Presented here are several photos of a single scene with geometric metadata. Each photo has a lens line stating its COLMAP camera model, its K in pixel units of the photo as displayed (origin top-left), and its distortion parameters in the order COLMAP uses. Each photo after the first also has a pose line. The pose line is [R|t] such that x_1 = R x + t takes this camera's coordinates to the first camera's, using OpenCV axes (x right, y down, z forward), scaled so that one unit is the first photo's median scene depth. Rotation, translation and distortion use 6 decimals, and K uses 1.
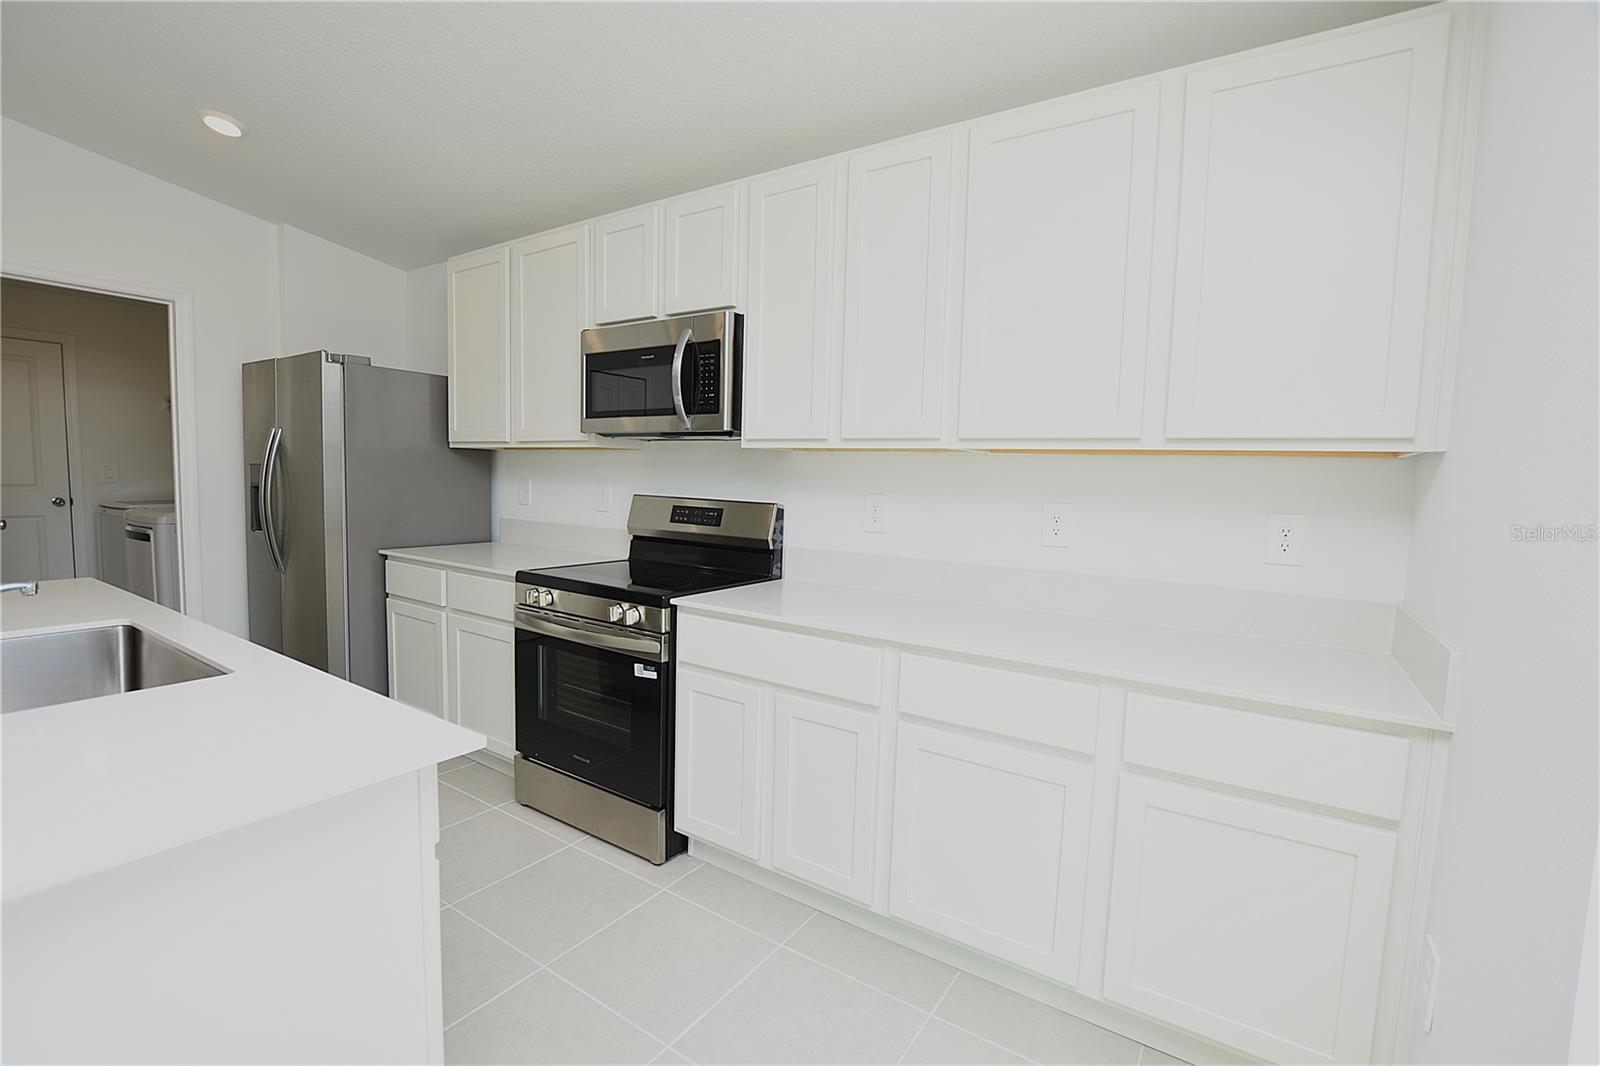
lens RADIAL K [[706.9, 0, 800.0], [0, 706.9, 533.0], [0, 0, 1]] dist [-0.030602, 0.001100]
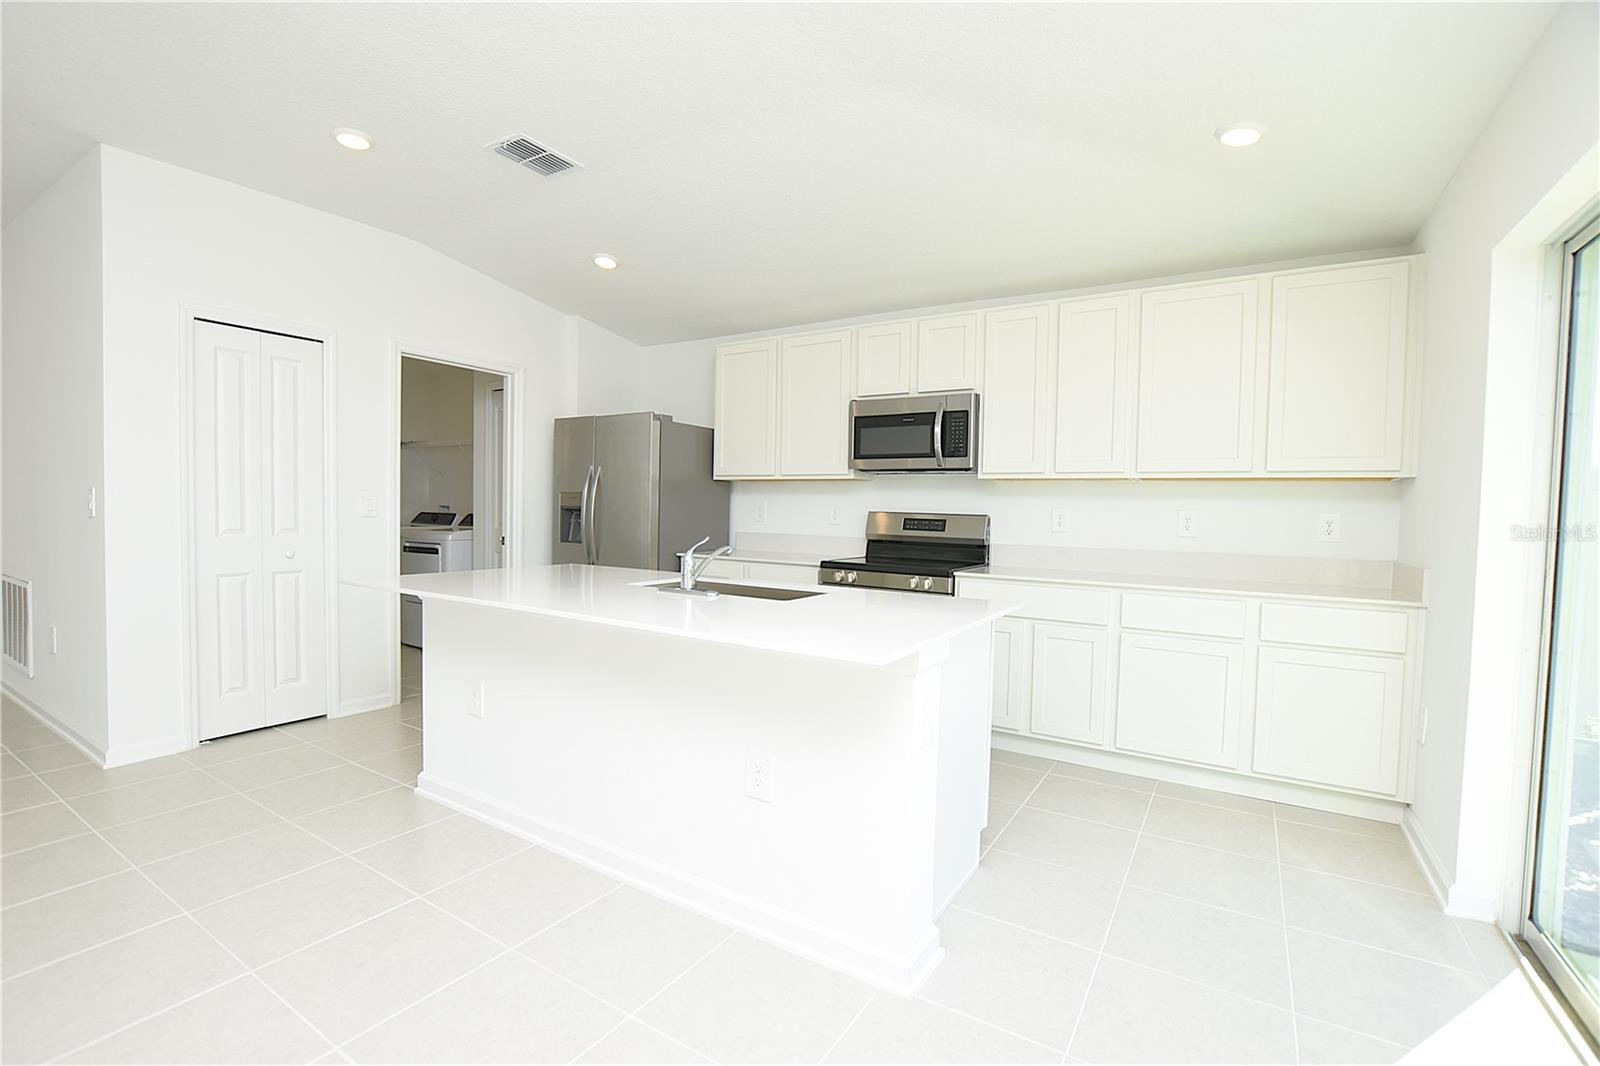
lens RADIAL K [[706.9, 0, 800.0], [0, 706.9, 533.0], [0, 0, 1]] dist [-0.030602, 0.001100]
pose [[0.999492, -0.008065, 0.030849, -0.472990], [0.009553, 0.998783, -0.048394, 0.064804], [-0.030421, 0.048665, 0.998352, -0.486289]]
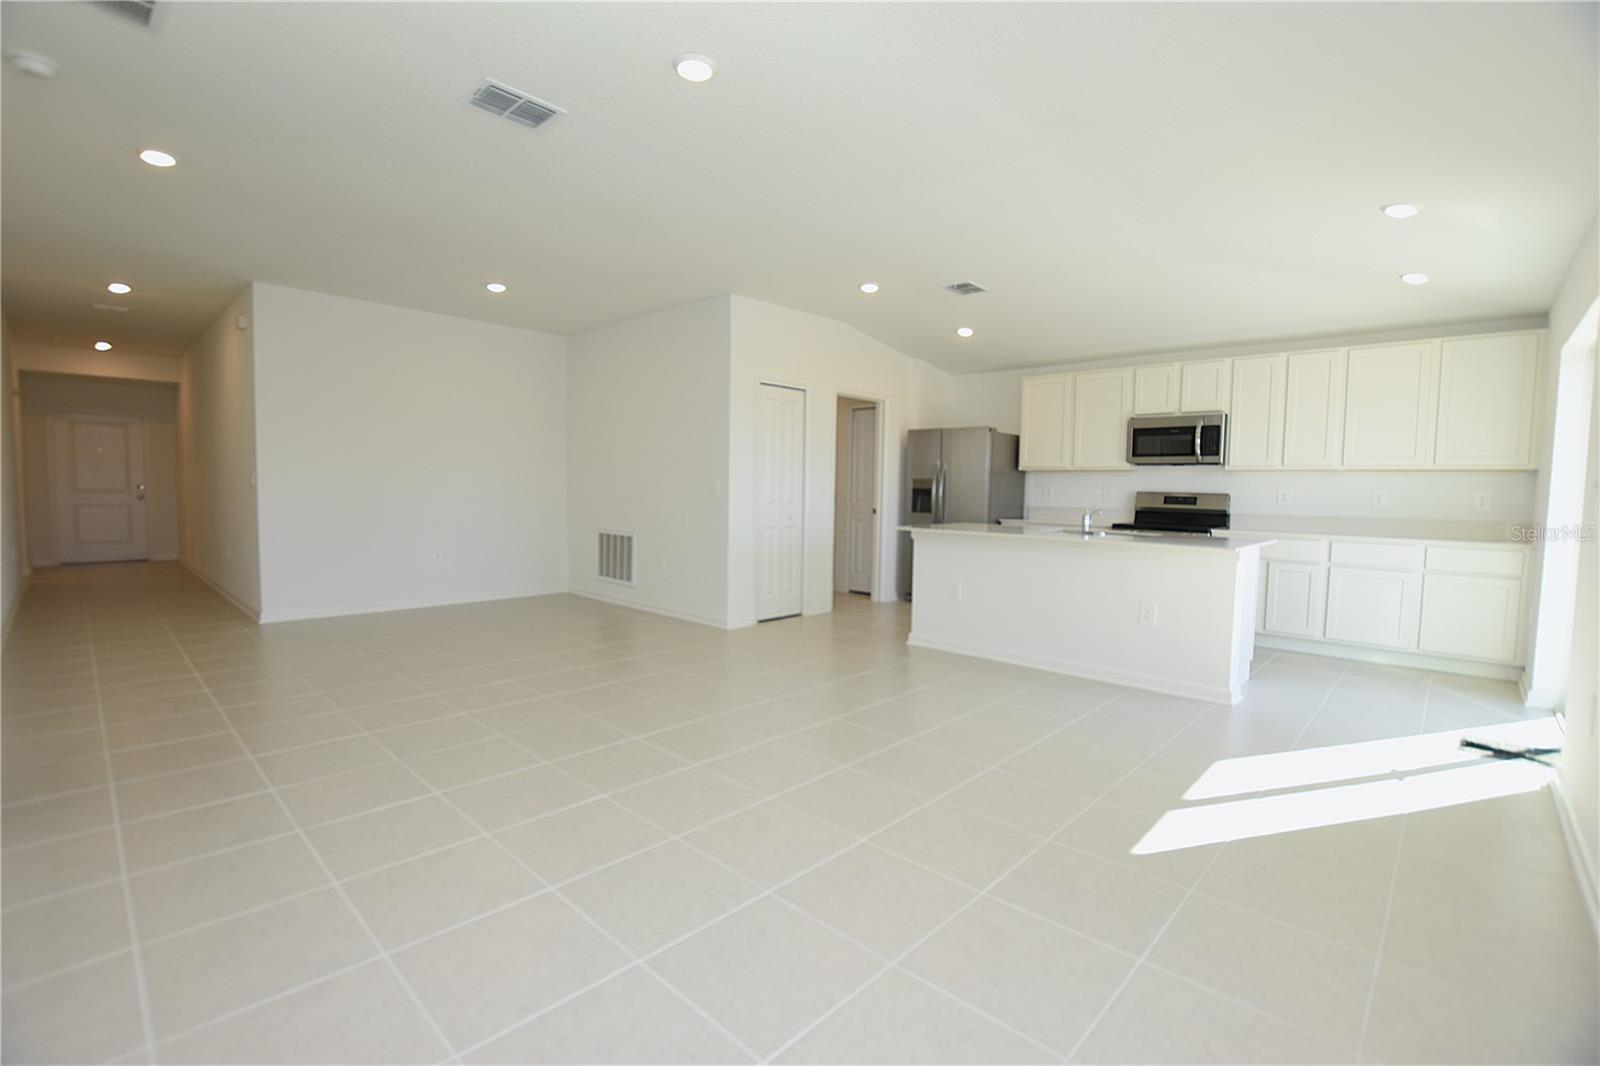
lens RADIAL K [[706.9, 0, 800.0], [0, 706.9, 533.0], [0, 0, 1]] dist [-0.030602, 0.001100]
pose [[0.985997, -0.000325, -0.166761, -0.992256], [-0.003121, 0.999787, -0.020399, 0.130734], [0.166732, 0.020633, 0.985786, -1.398092]]
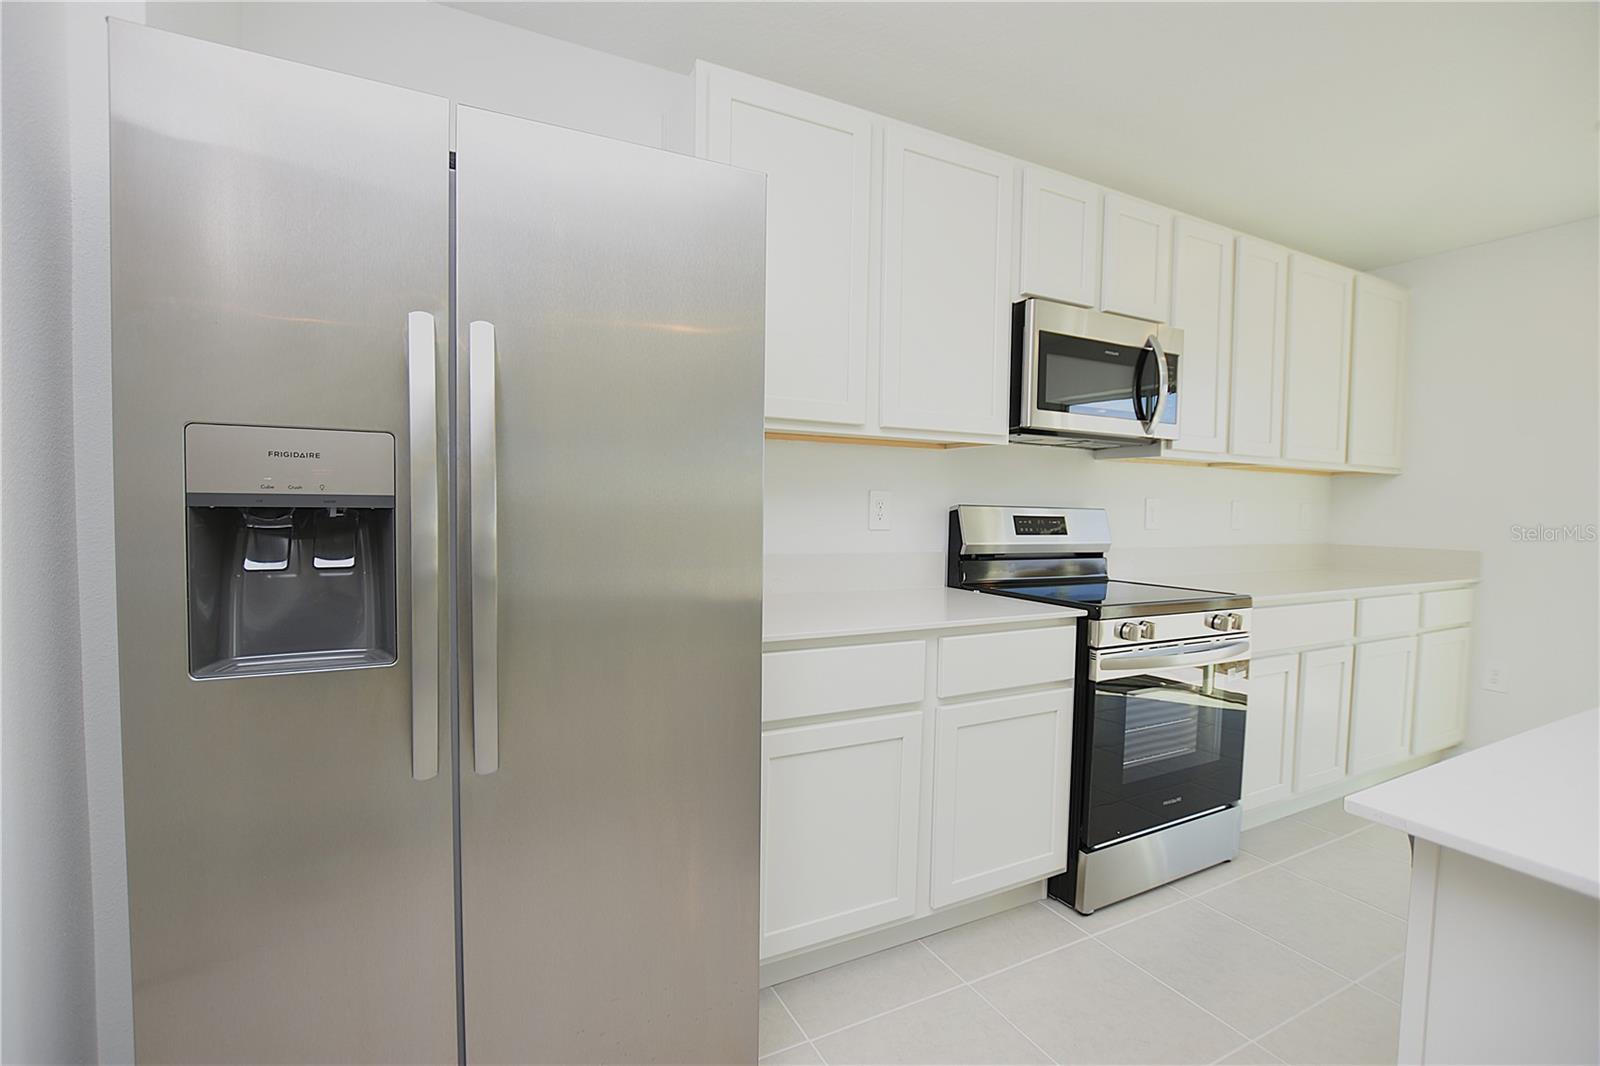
lens RADIAL K [[706.9, 0, 800.0], [0, 706.9, 533.0], [0, 0, 1]] dist [-0.030602, 0.001100]
pose [[0.481962, -0.057300, 0.874317, -1.157402], [0.070887, 0.997138, 0.026274, -0.064188], [-0.873320, 0.049315, 0.484644, 0.869744]]
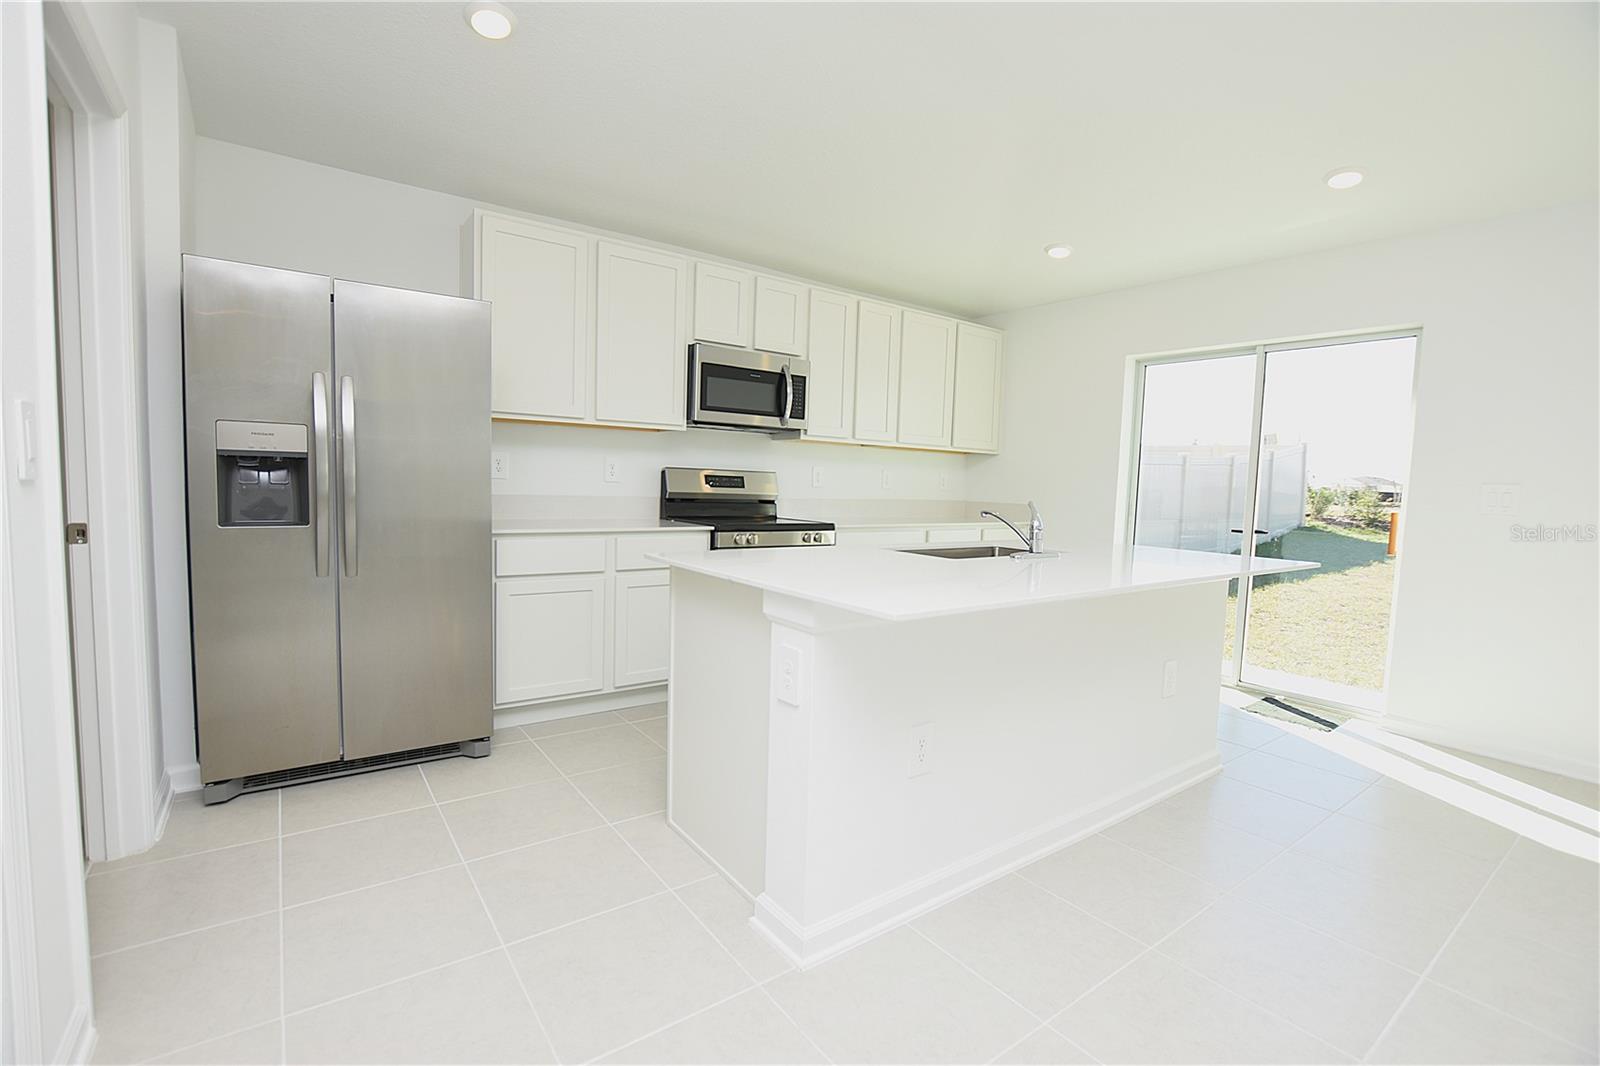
lens RADIAL K [[706.9, 0, 800.0], [0, 706.9, 533.0], [0, 0, 1]] dist [-0.030602, 0.001100]
pose [[0.341444, -0.090564, 0.935529, -1.541872], [0.054081, 0.995591, 0.076640, -0.023100], [-0.938345, 0.024426, 0.344836, 0.372189]]
